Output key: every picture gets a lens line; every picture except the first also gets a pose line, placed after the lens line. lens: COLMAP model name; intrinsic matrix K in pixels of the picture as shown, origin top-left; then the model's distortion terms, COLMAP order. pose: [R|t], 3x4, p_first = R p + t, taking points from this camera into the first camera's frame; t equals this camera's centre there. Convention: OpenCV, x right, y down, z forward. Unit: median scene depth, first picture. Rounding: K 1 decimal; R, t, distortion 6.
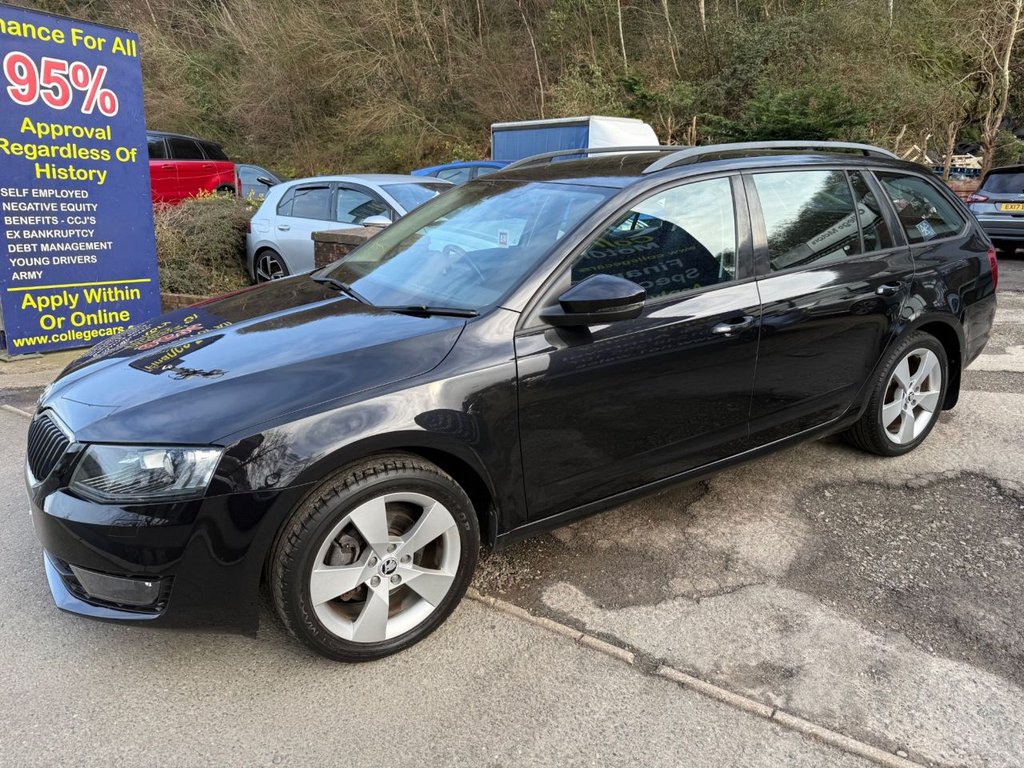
lens RADIAL K [[721.4, 0, 532.3], [0, 721.4, 383.1], [0, 0, 1]] dist [0.028140, -0.026396]
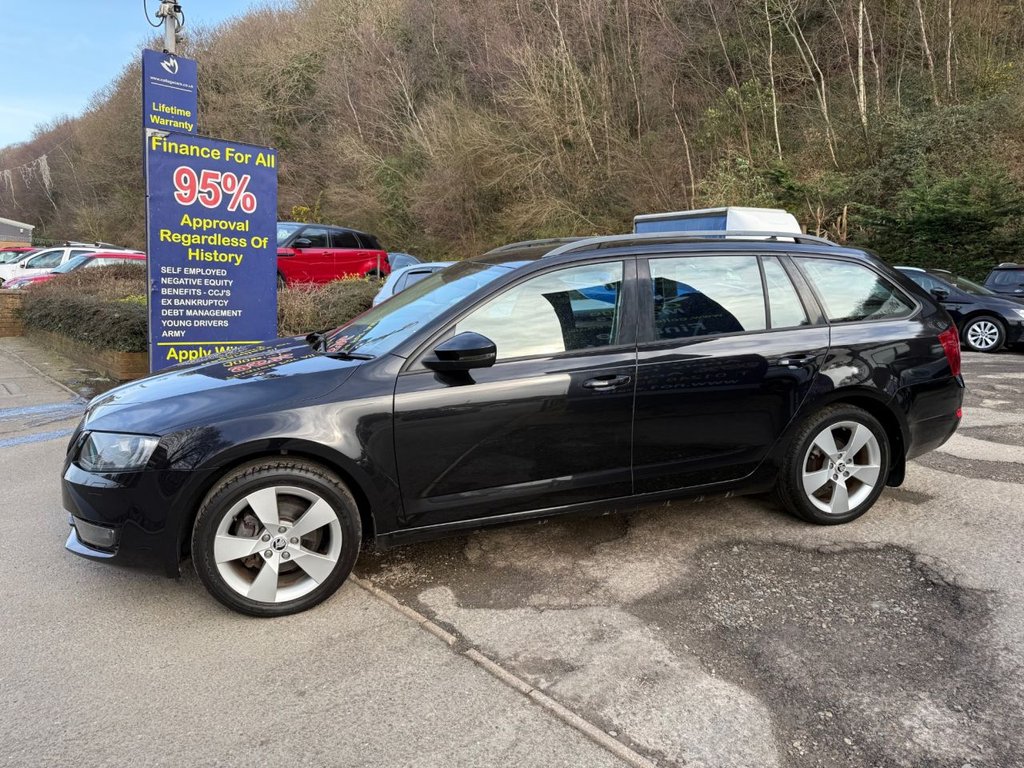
lens RADIAL K [[721.0, 0, 527.0], [0, 721.0, 386.1], [0, 0, 1]] dist [0.046209, -0.067052]
pose [[0.970171, 0.048321, -0.237557, 0.215710], [-0.074750, 0.991813, -0.103531, 0.029154], [0.230610, 0.118200, 0.965841, -0.080849]]
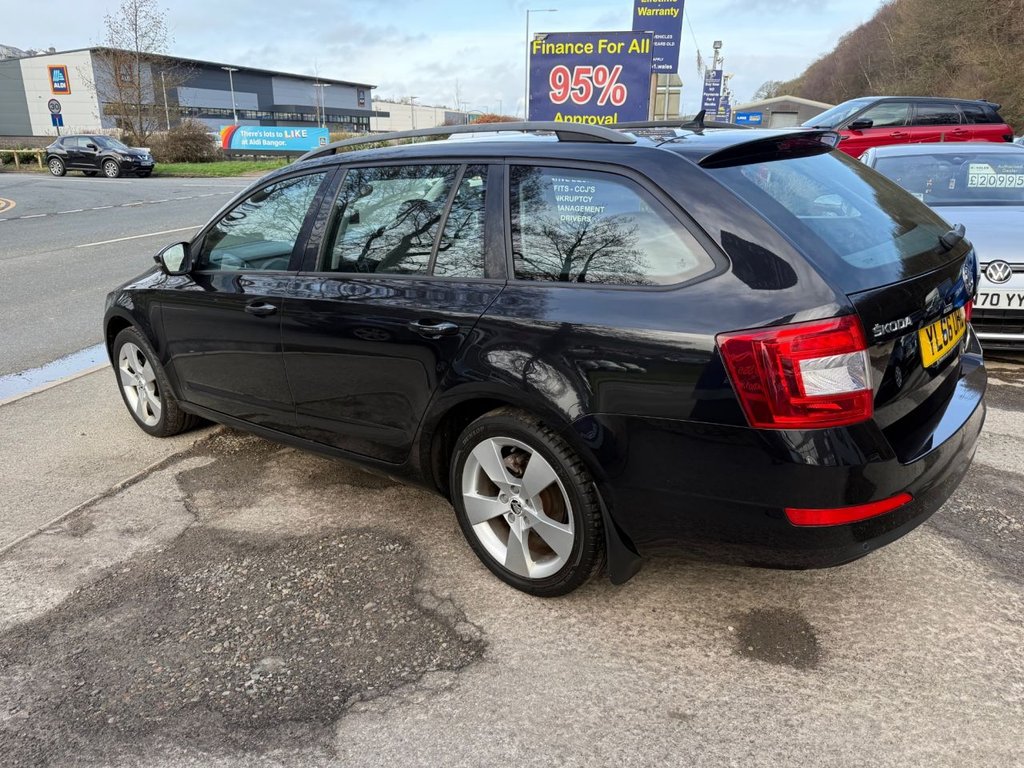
lens RADIAL K [[745.7, 0, 528.4], [0, 745.7, 381.0], [0, 0, 1]] dist [0.067593, -0.080714]
pose [[0.296137, 0.276012, -0.914396, 0.736261], [-0.241135, 0.947931, 0.208041, -0.154138], [0.924206, 0.158885, 0.347274, 0.500291]]
